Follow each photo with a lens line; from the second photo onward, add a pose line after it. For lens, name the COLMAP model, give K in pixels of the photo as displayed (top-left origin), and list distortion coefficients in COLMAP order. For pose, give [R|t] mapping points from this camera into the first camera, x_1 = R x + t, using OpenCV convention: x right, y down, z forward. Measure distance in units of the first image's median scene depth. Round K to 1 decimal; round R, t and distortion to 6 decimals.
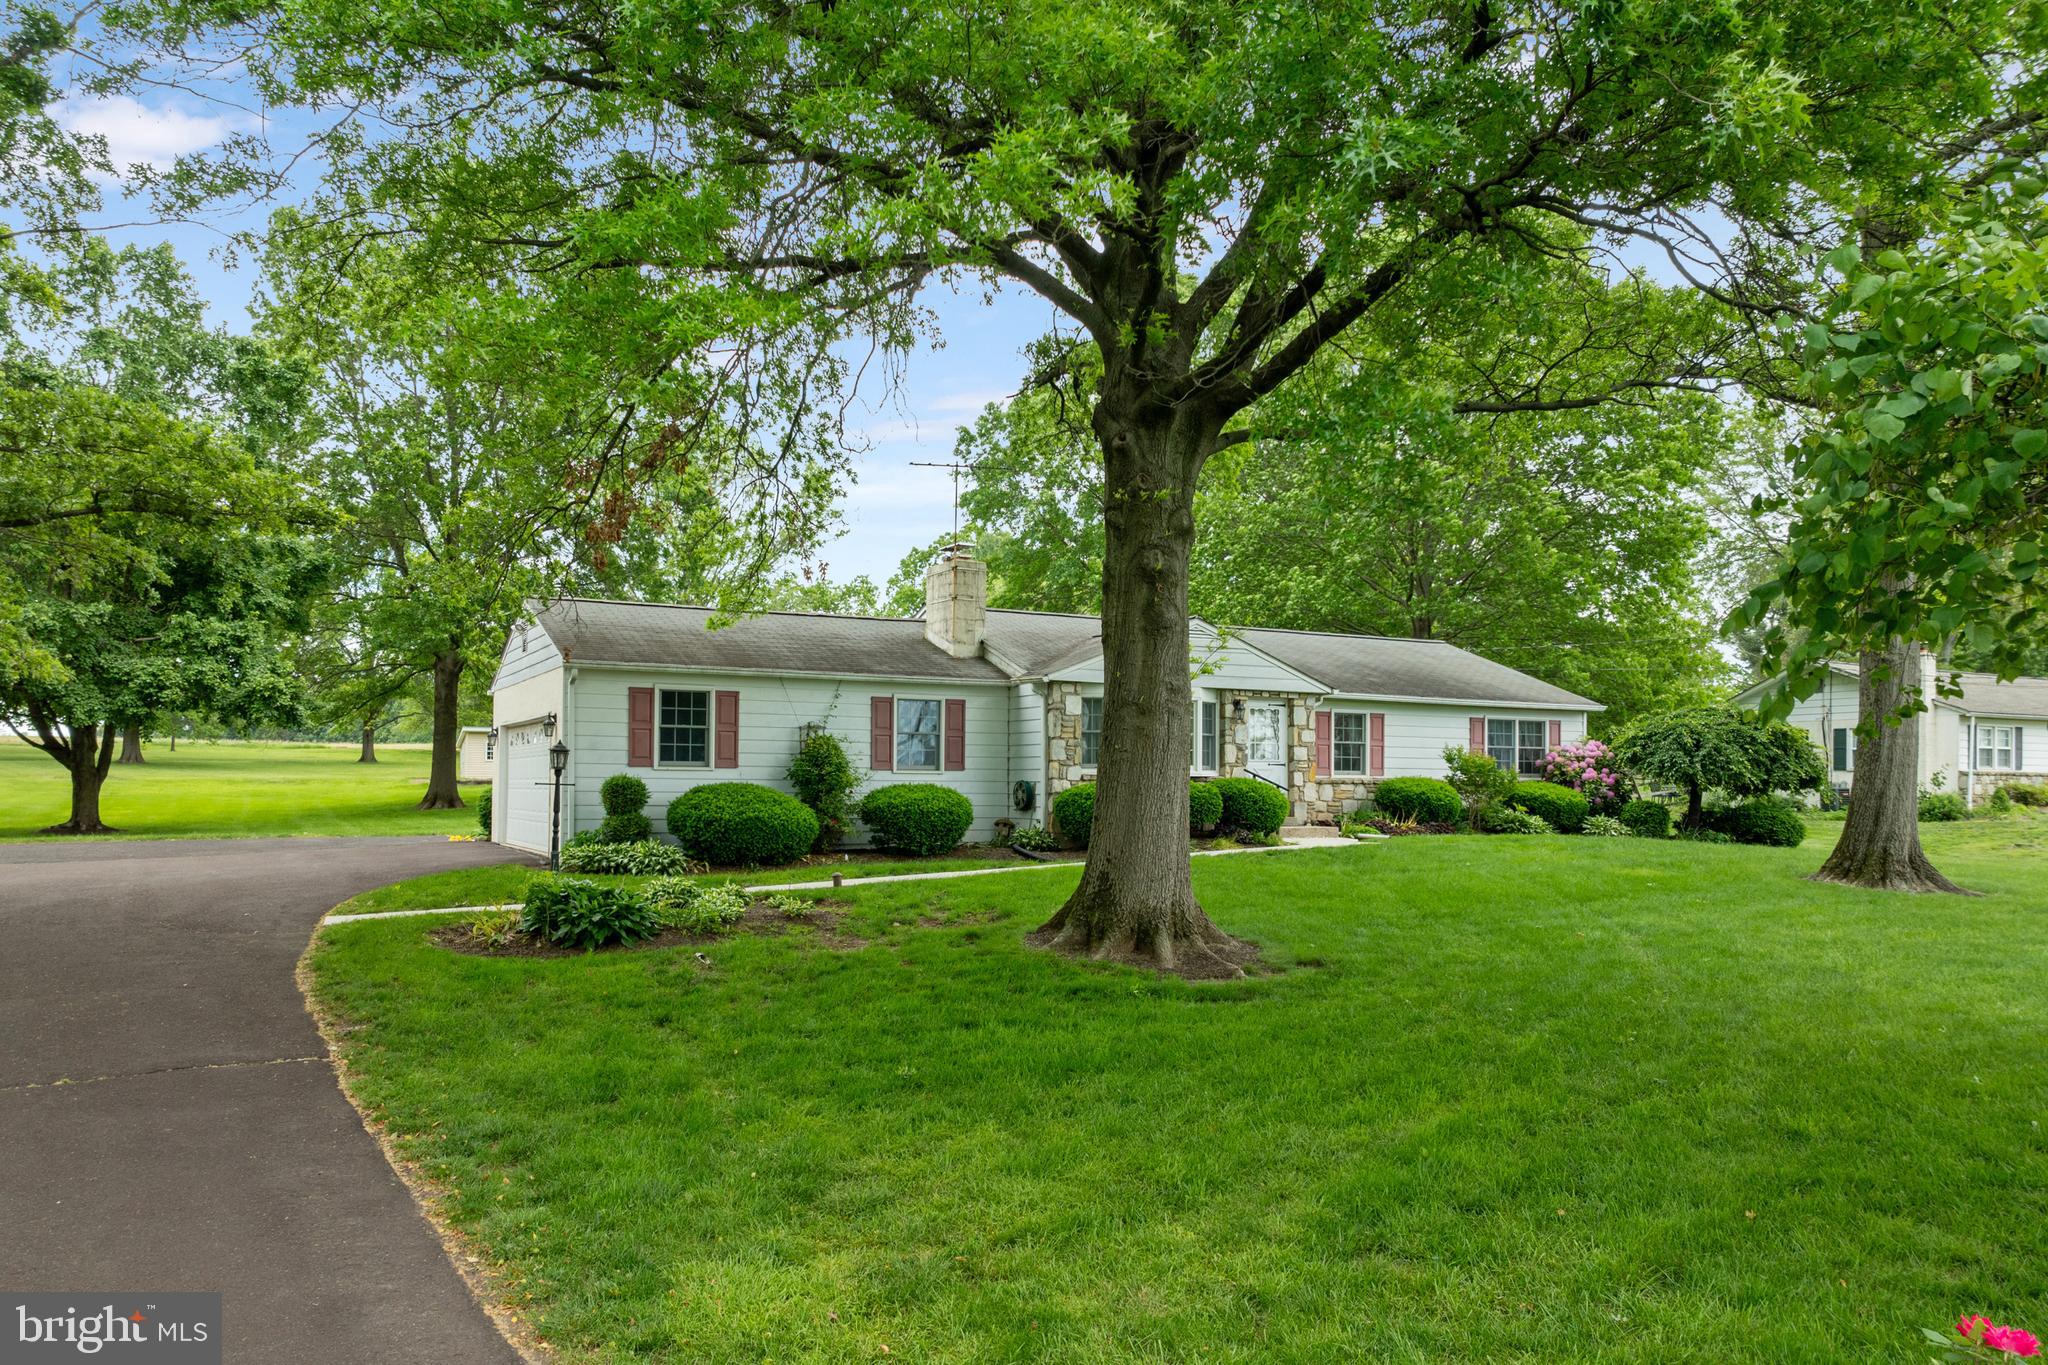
lens RADIAL K [[1467.0, 0, 1017.0], [0, 1467.0, 712.7], [0, 0, 1]] dist [-0.028792, -0.003015]
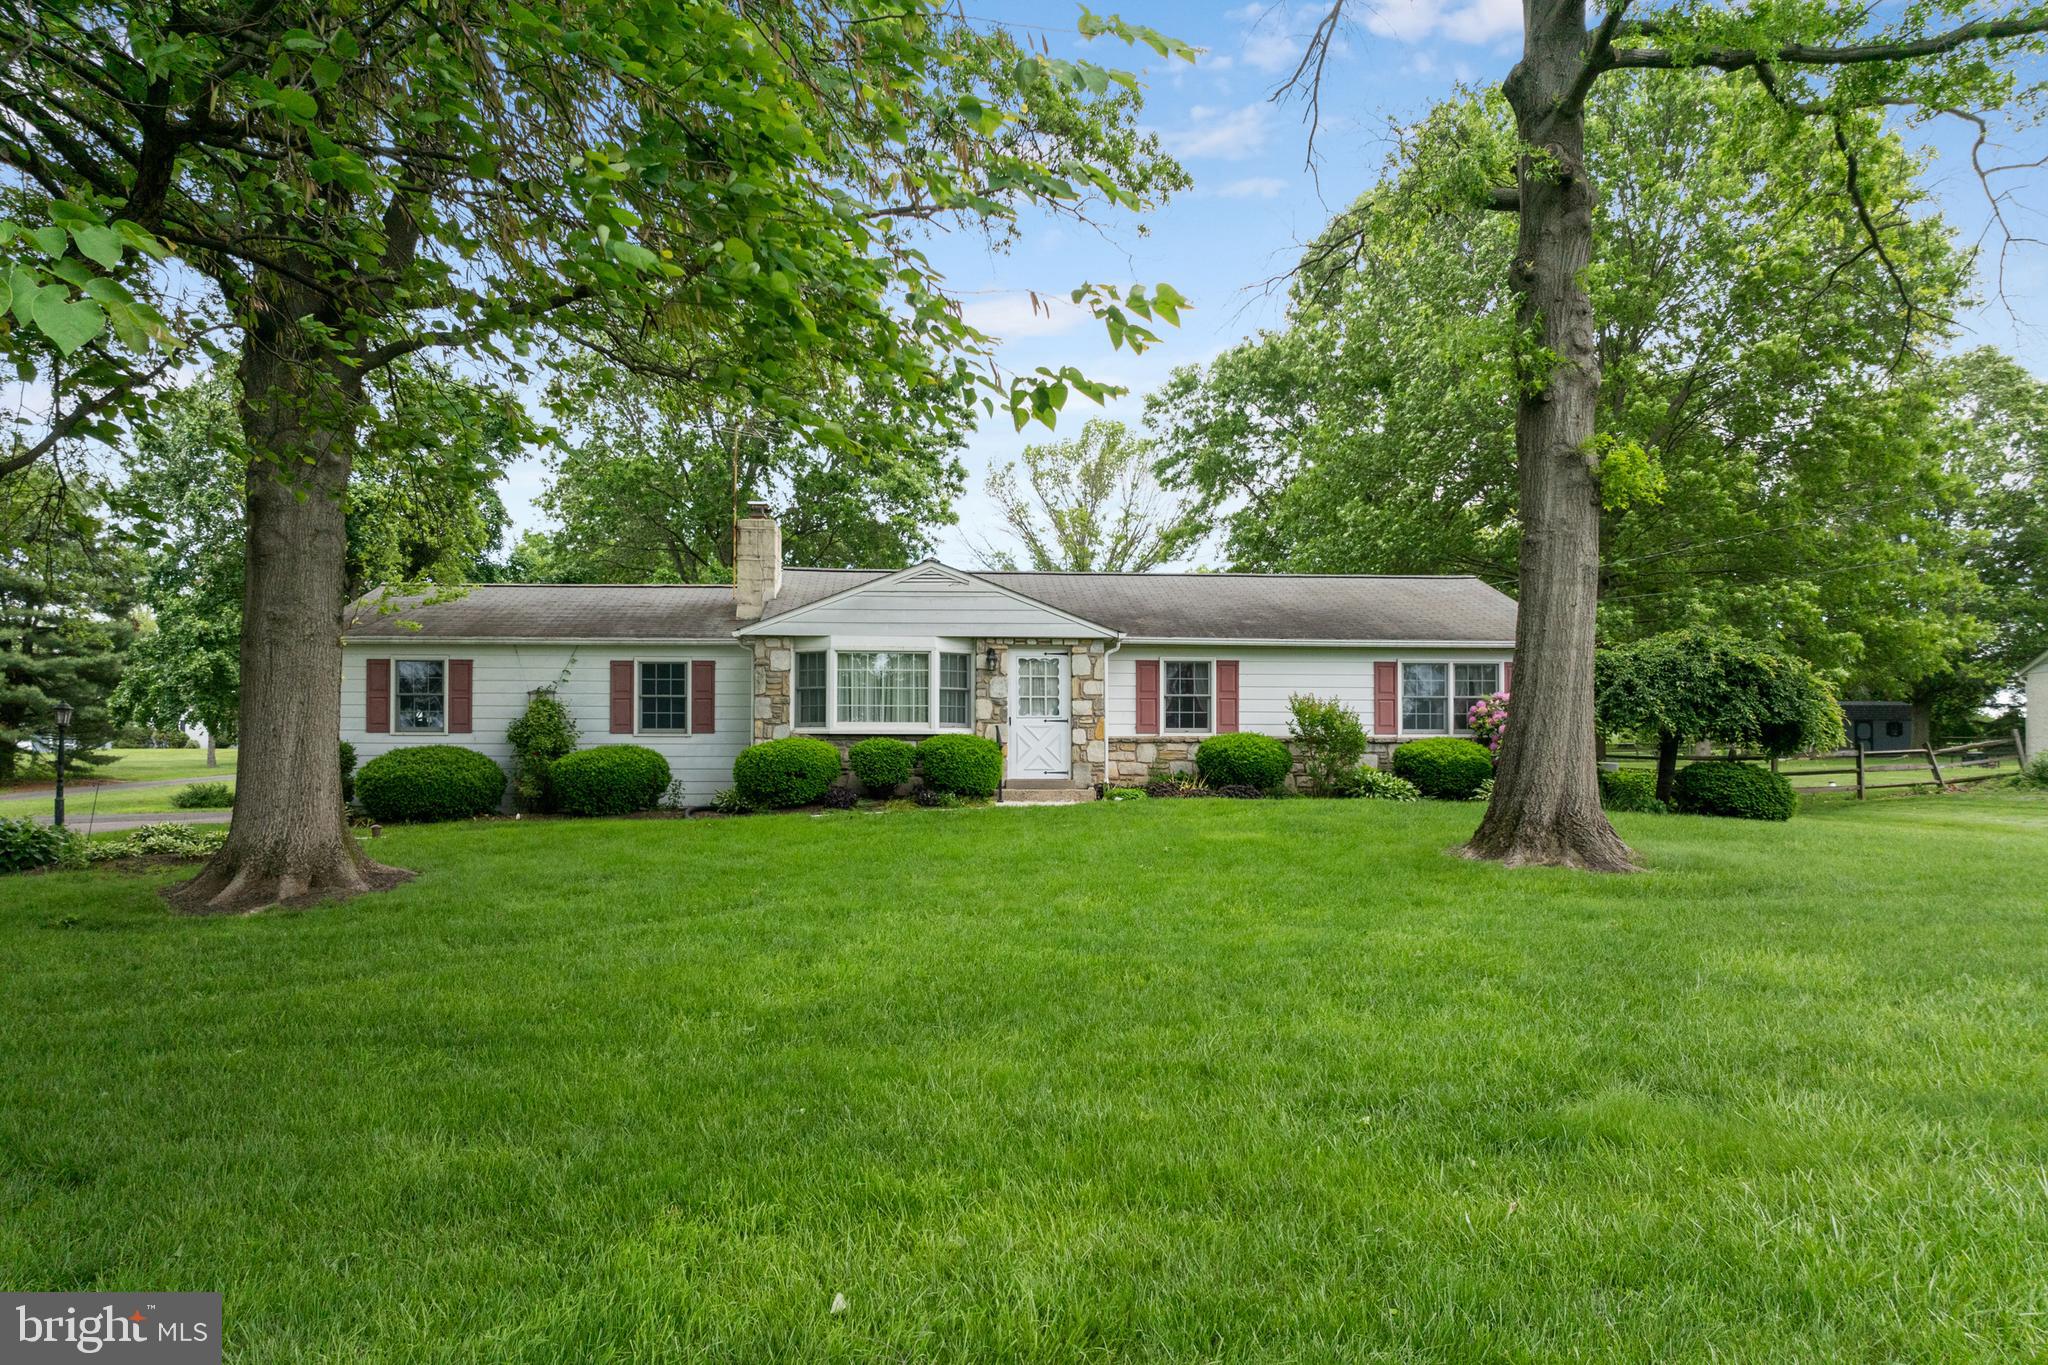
lens RADIAL K [[1467.0, 0, 1017.0], [0, 1467.0, 712.7], [0, 0, 1]] dist [-0.028792, -0.003015]
pose [[0.912304, -0.027986, -0.408556, 0.560036], [0.026551, 0.999605, -0.009186, 0.041084], [0.408652, -0.002467, 0.912687, 0.195441]]
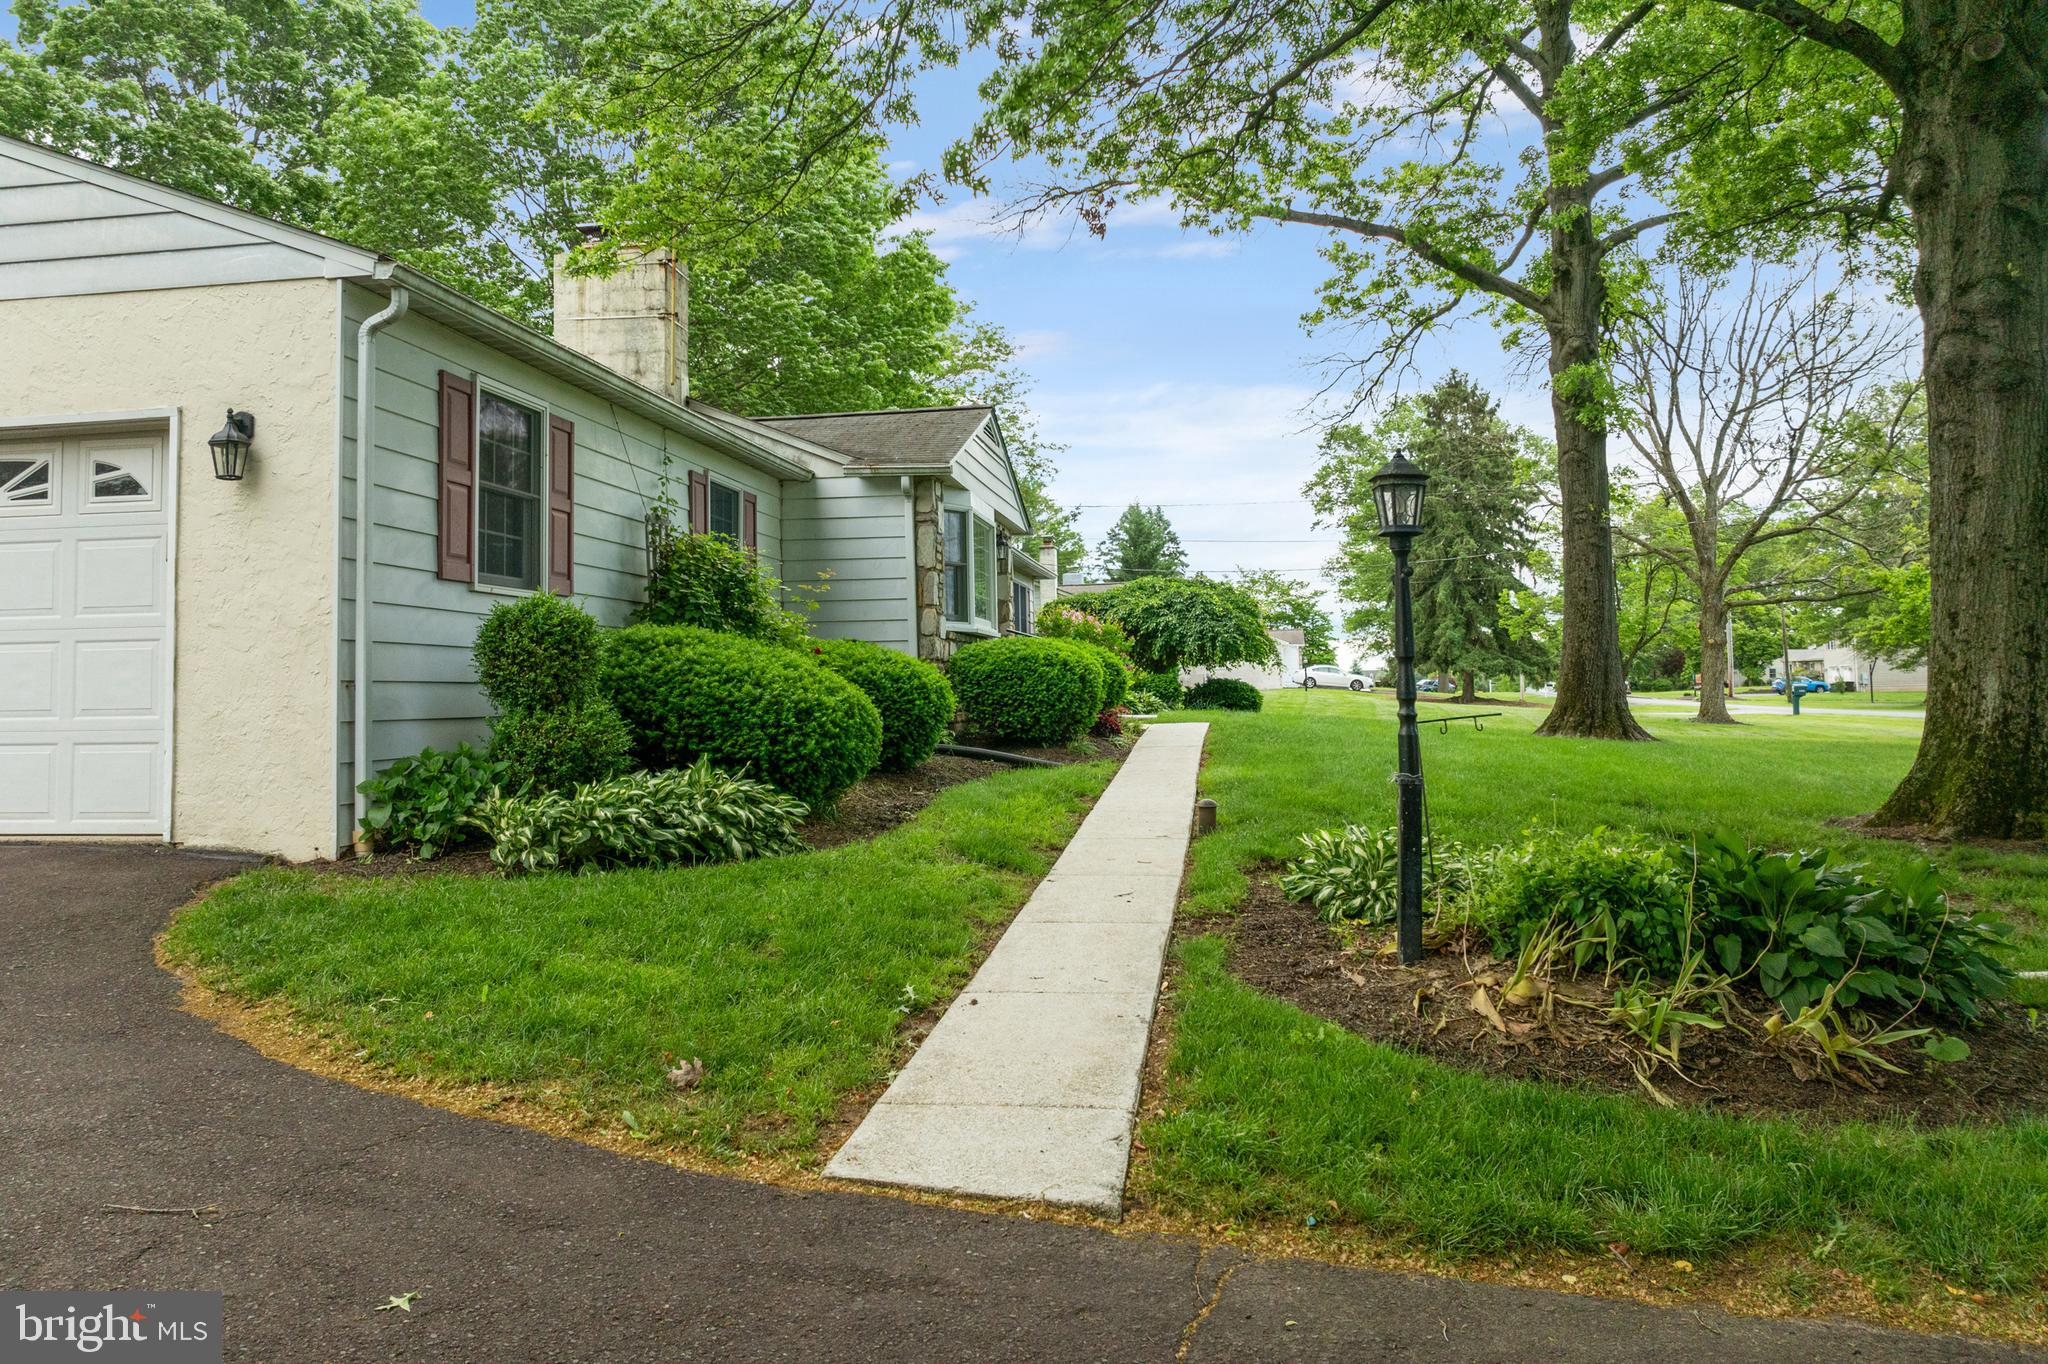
lens RADIAL K [[1466.8, 0, 1022.6], [0, 1466.8, 637.3], [0, 0, 1]] dist [-0.046671, 0.000184]
pose [[0.590087, 0.011787, 0.807253, -0.439306], [-0.020285, 0.999794, 0.000230, 0.044191], [-0.807085, -0.016511, 0.590205, 0.598793]]
